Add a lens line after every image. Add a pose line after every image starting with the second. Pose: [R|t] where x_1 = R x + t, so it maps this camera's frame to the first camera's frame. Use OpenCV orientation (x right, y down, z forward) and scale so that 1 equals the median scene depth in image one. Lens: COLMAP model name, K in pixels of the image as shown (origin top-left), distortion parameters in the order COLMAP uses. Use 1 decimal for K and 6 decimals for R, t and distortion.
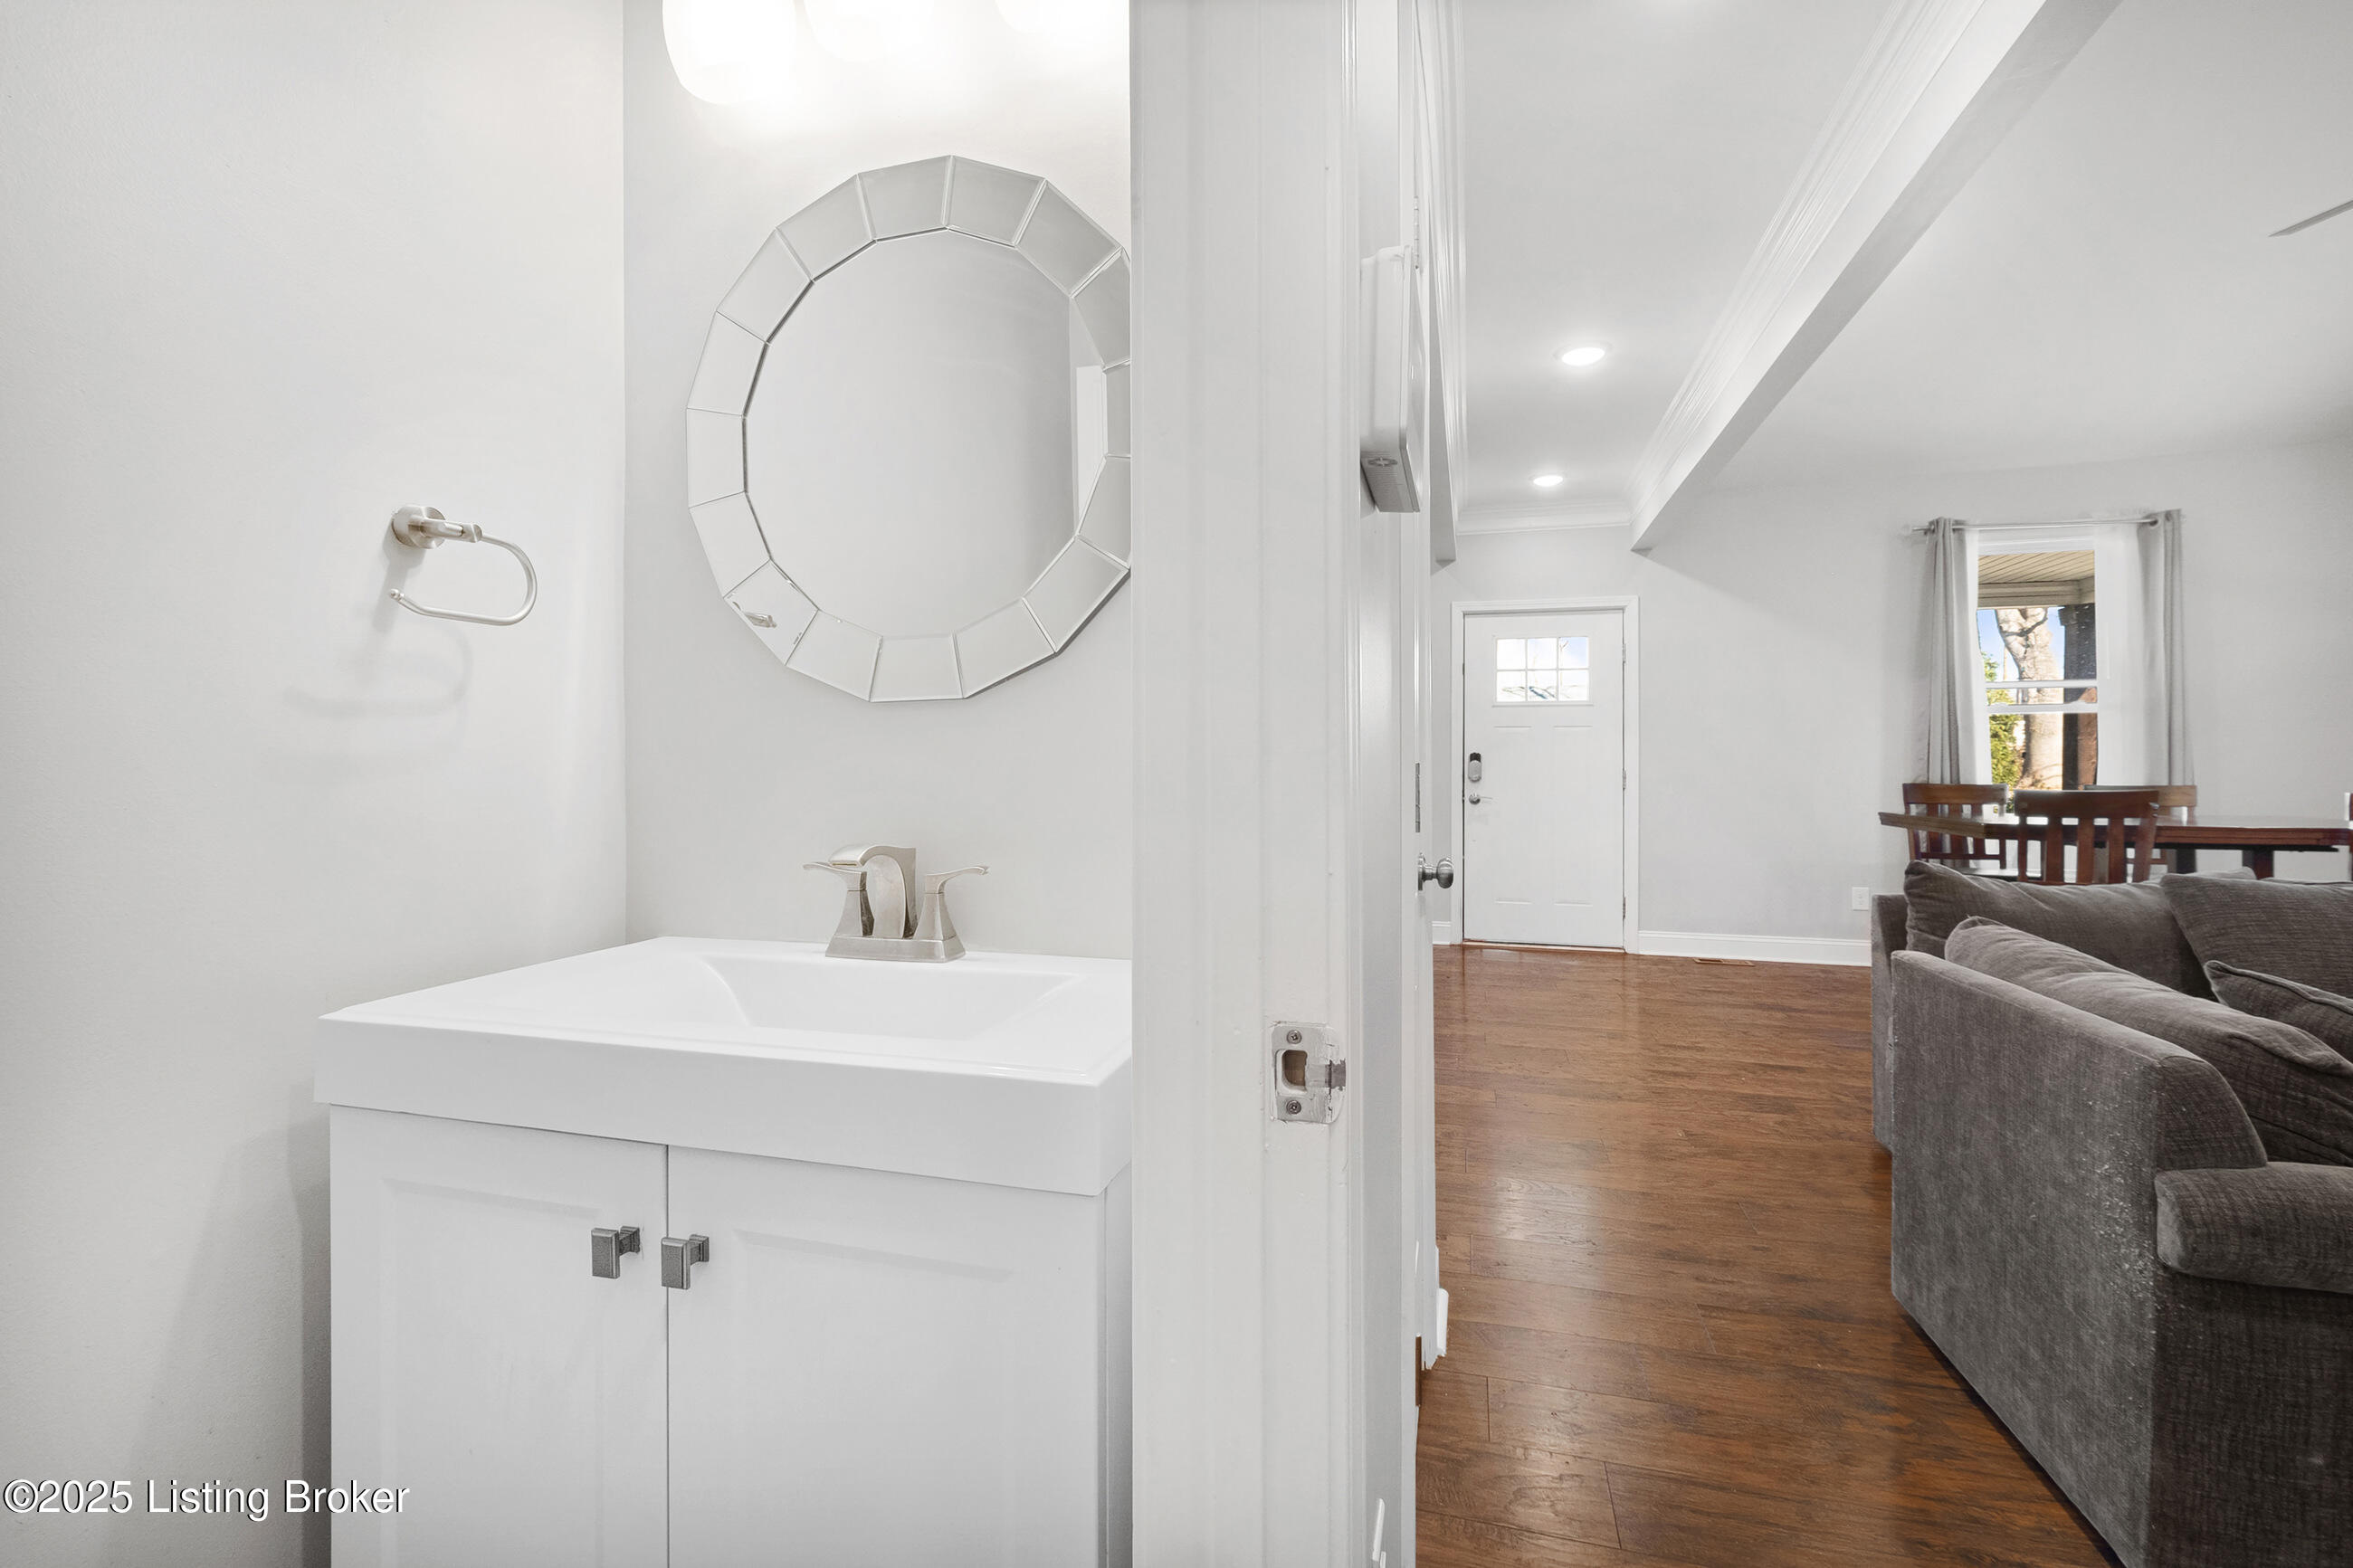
lens RADIAL K [[1038.7, 0, 1175.0], [0, 1038.7, 767.3], [0, 0, 1]] dist [0.006660, -0.003134]
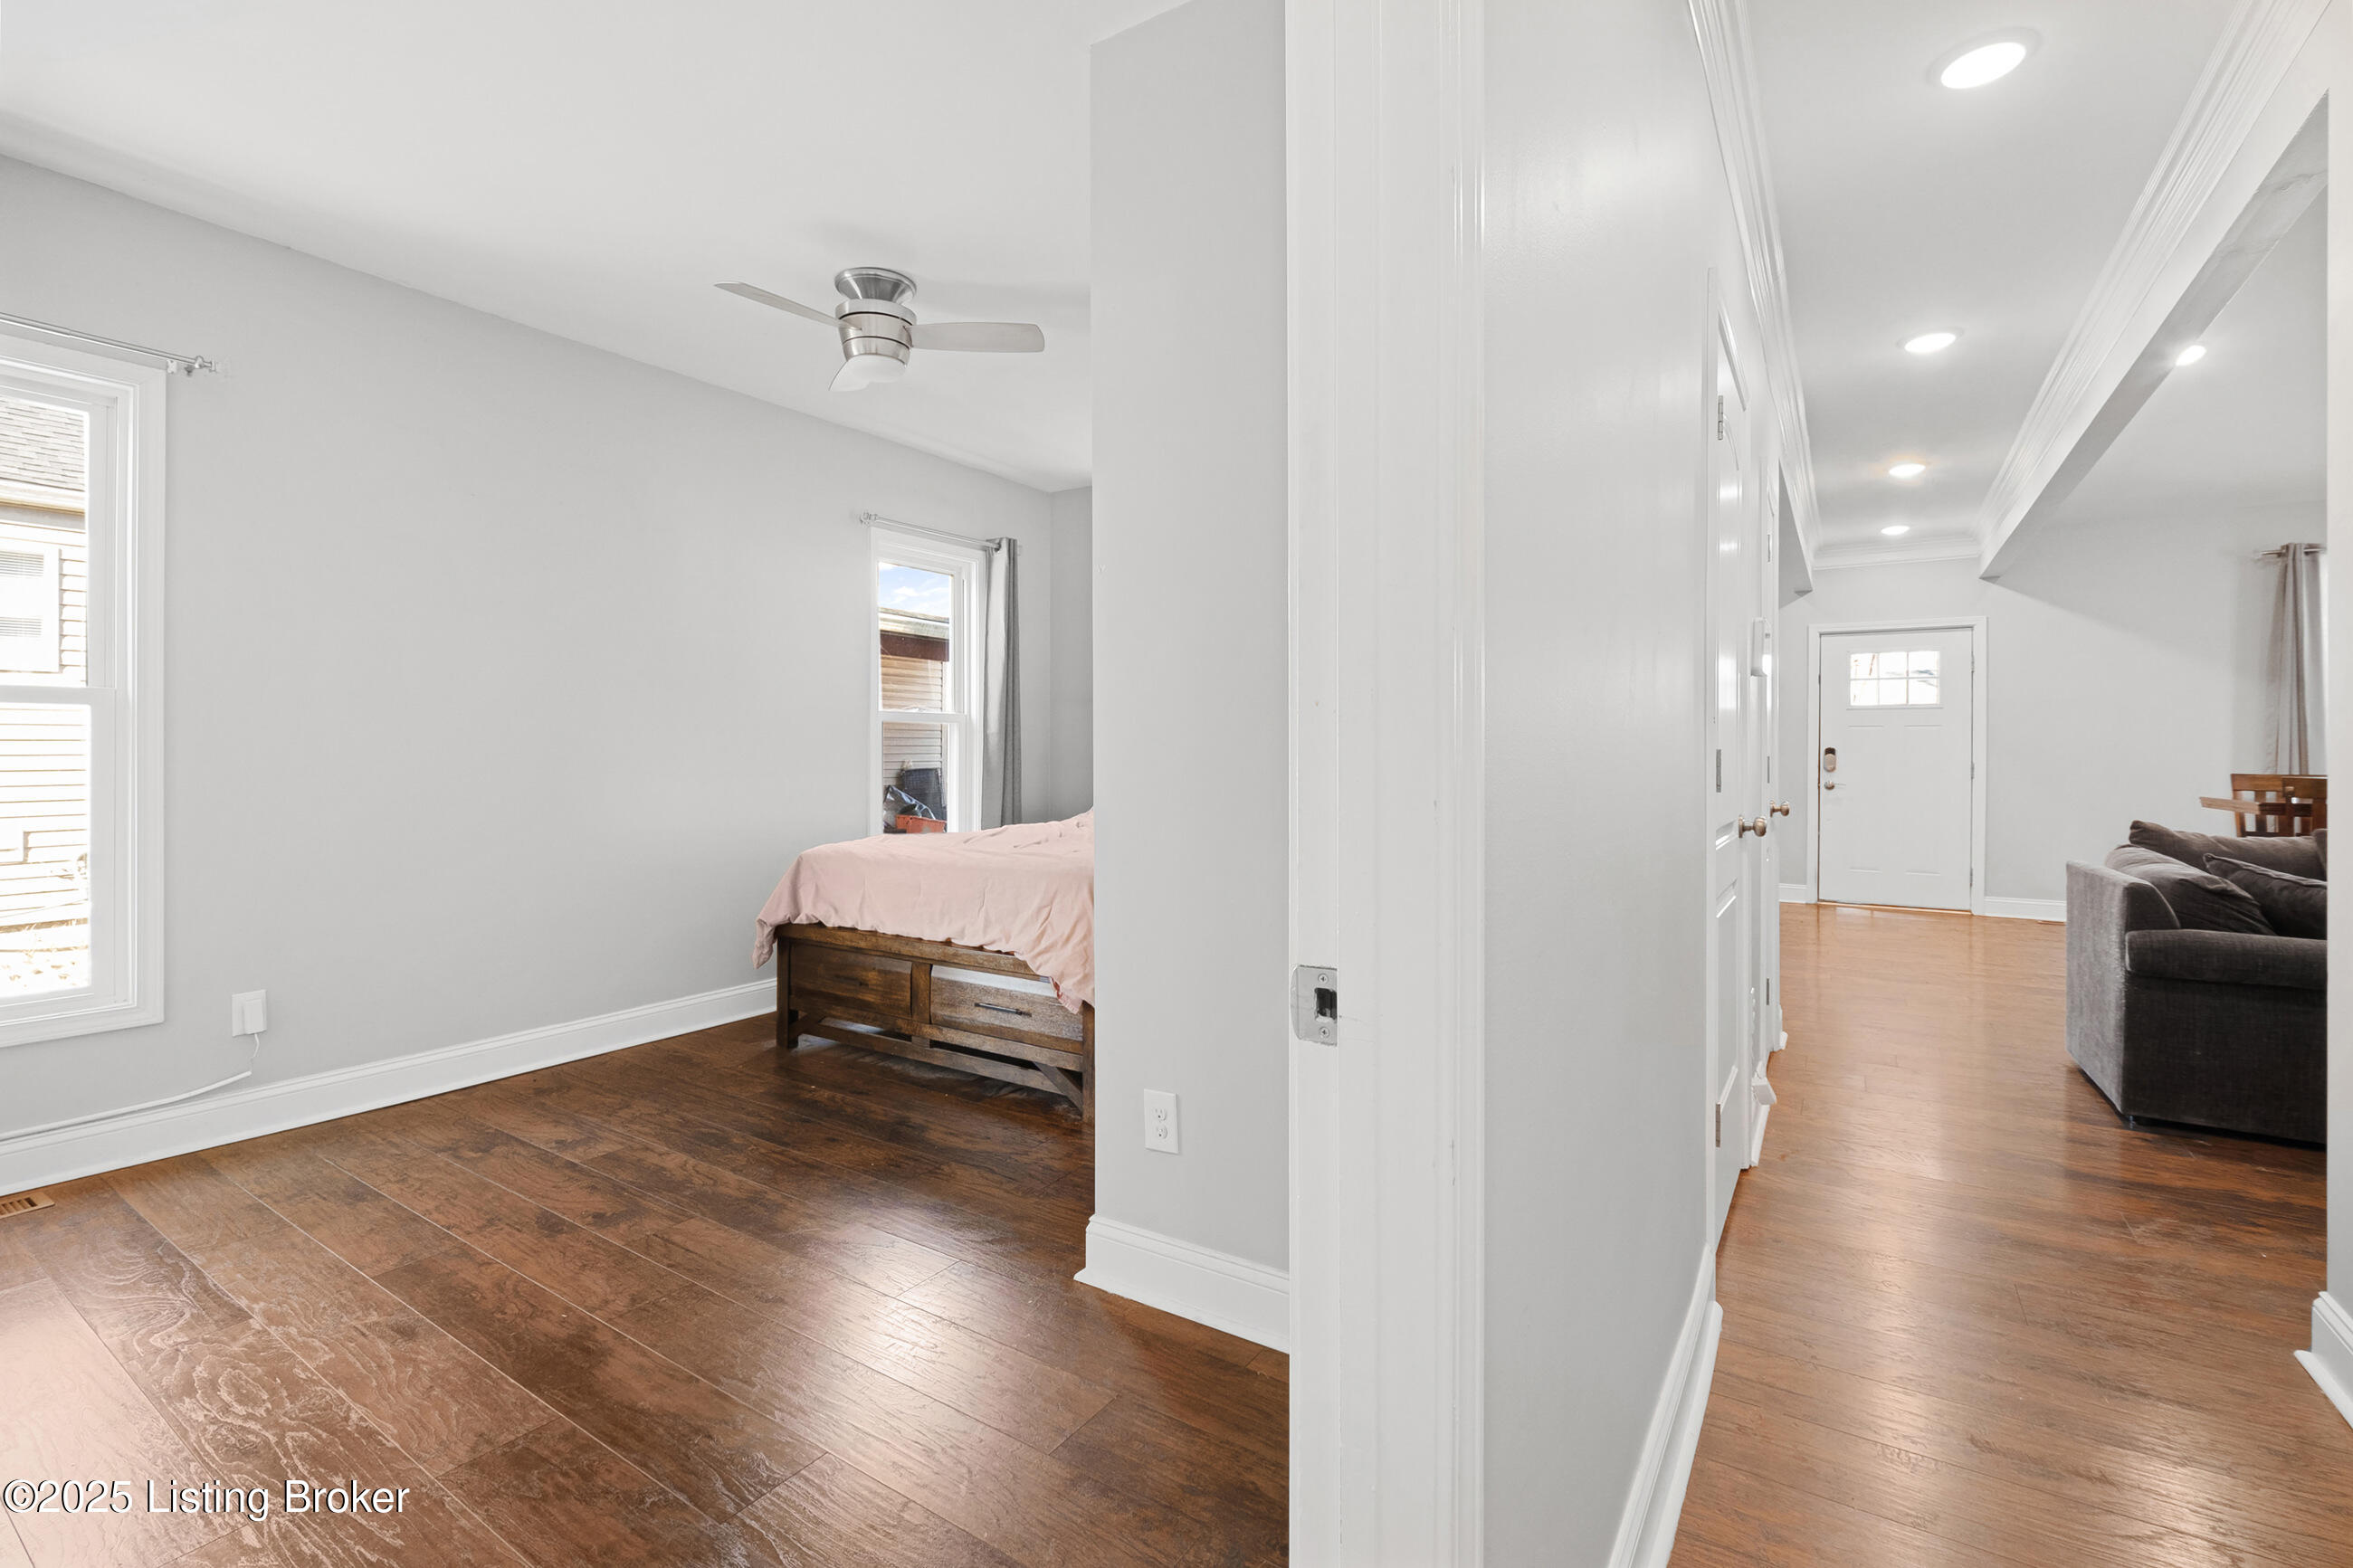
lens RADIAL K [[1038.7, 0, 1174.3], [0, 1038.7, 759.1], [0, 0, 1]] dist [0.006660, -0.003134]
pose [[0.955162, 0.004037, -0.296057, -0.094398], [-0.003966, 0.999992, 0.000840, 0.002042], [0.296058, 0.000372, 0.955170, -0.439405]]
